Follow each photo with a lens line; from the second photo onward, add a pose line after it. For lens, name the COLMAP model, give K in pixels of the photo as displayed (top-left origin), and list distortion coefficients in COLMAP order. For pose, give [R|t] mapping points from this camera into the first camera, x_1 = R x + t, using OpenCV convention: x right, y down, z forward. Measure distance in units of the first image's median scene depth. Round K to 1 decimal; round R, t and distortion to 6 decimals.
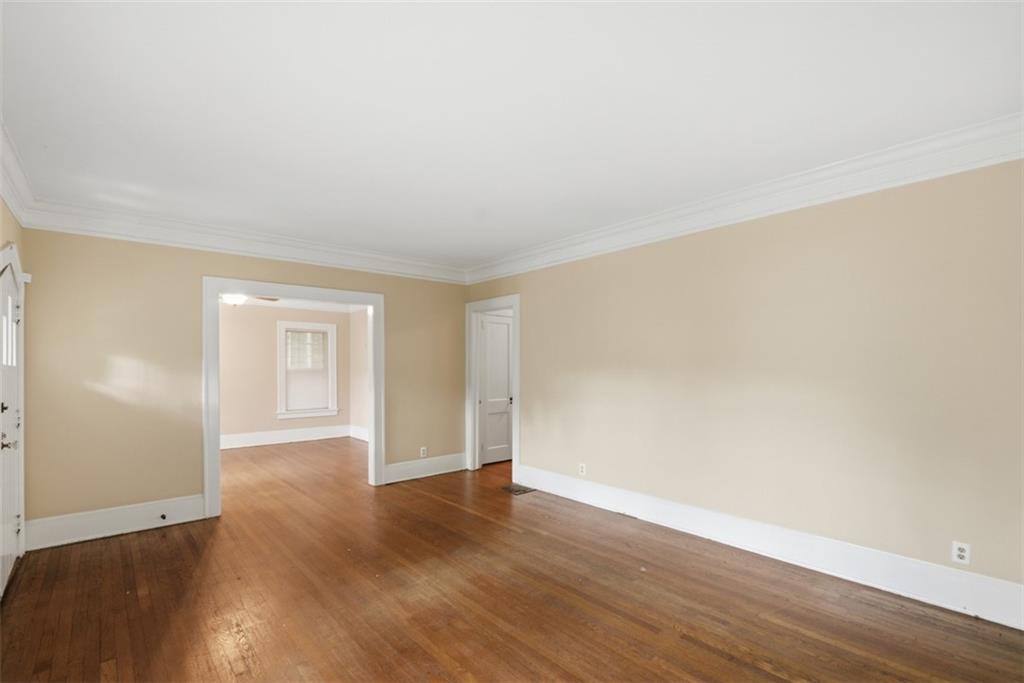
lens RADIAL K [[456.0, 0, 511.5], [0, 456.0, 371.3], [0, 0, 1]] dist [0.000062, 0.000008]
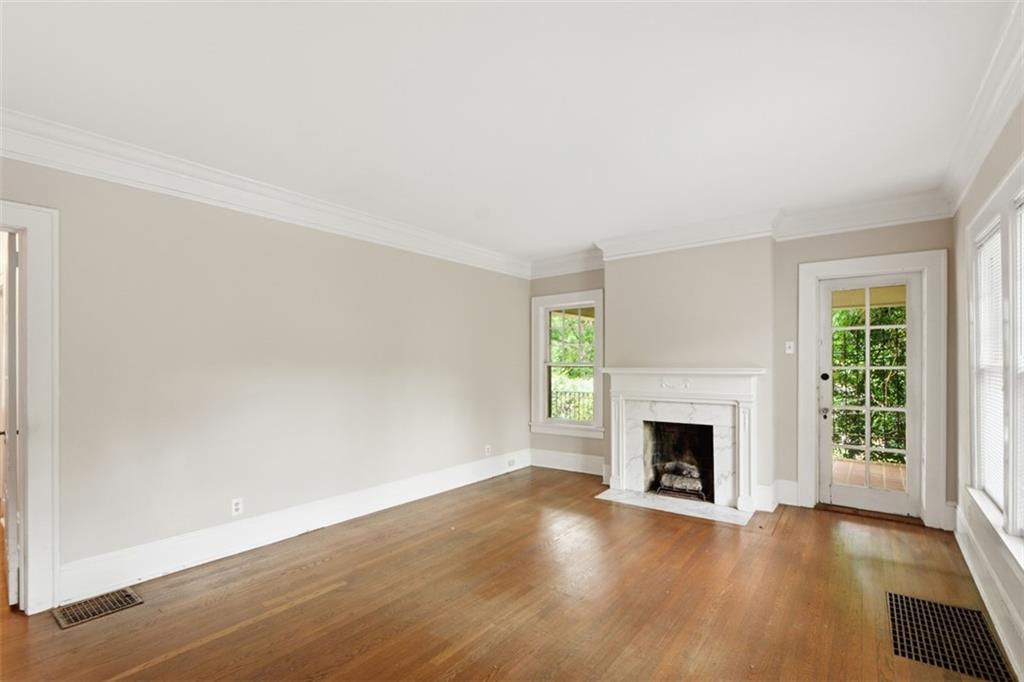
lens RADIAL K [[468.2, 0, 511.8], [0, 468.2, 359.7], [0, 0, 1]] dist [-0.000297, -0.000096]
pose [[-0.205005, 0.004148, 0.978752, -0.745077], [0.000858, 0.999991, -0.004058, -0.013298], [-0.978761, 0.000008, -0.205007, 0.833867]]
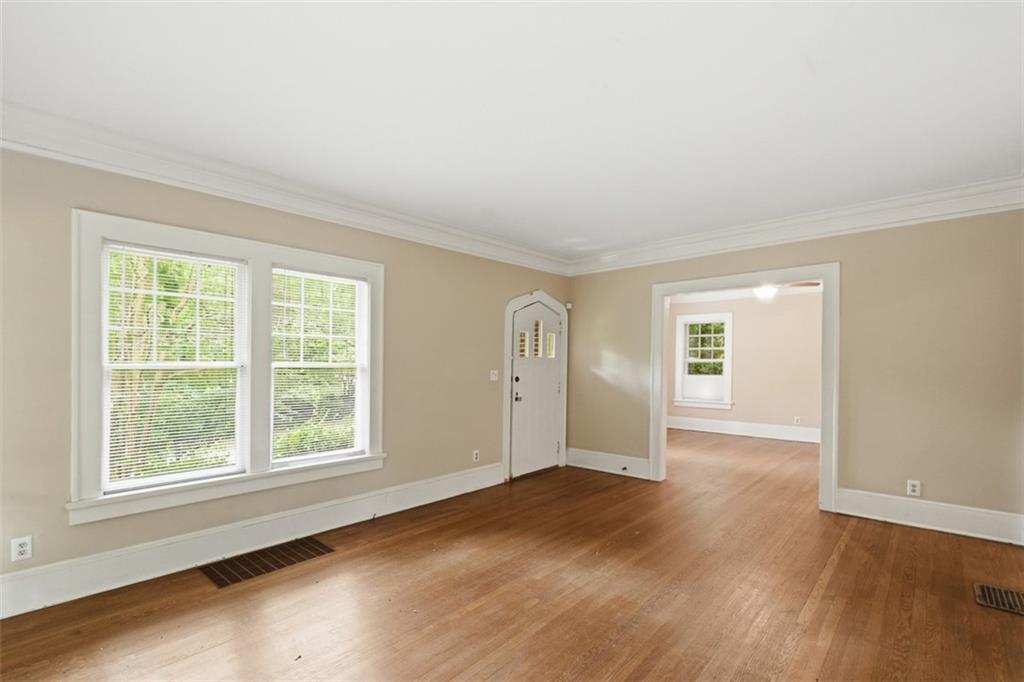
lens RADIAL K [[468.2, 0, 511.8], [0, 468.2, 359.7], [0, 0, 1]] dist [-0.000297, -0.000096]
pose [[0.121802, 0.004082, -0.992546, 0.571346], [-0.006772, 0.999972, 0.003282, -0.006102], [0.992531, 0.006322, 0.121826, 0.494277]]
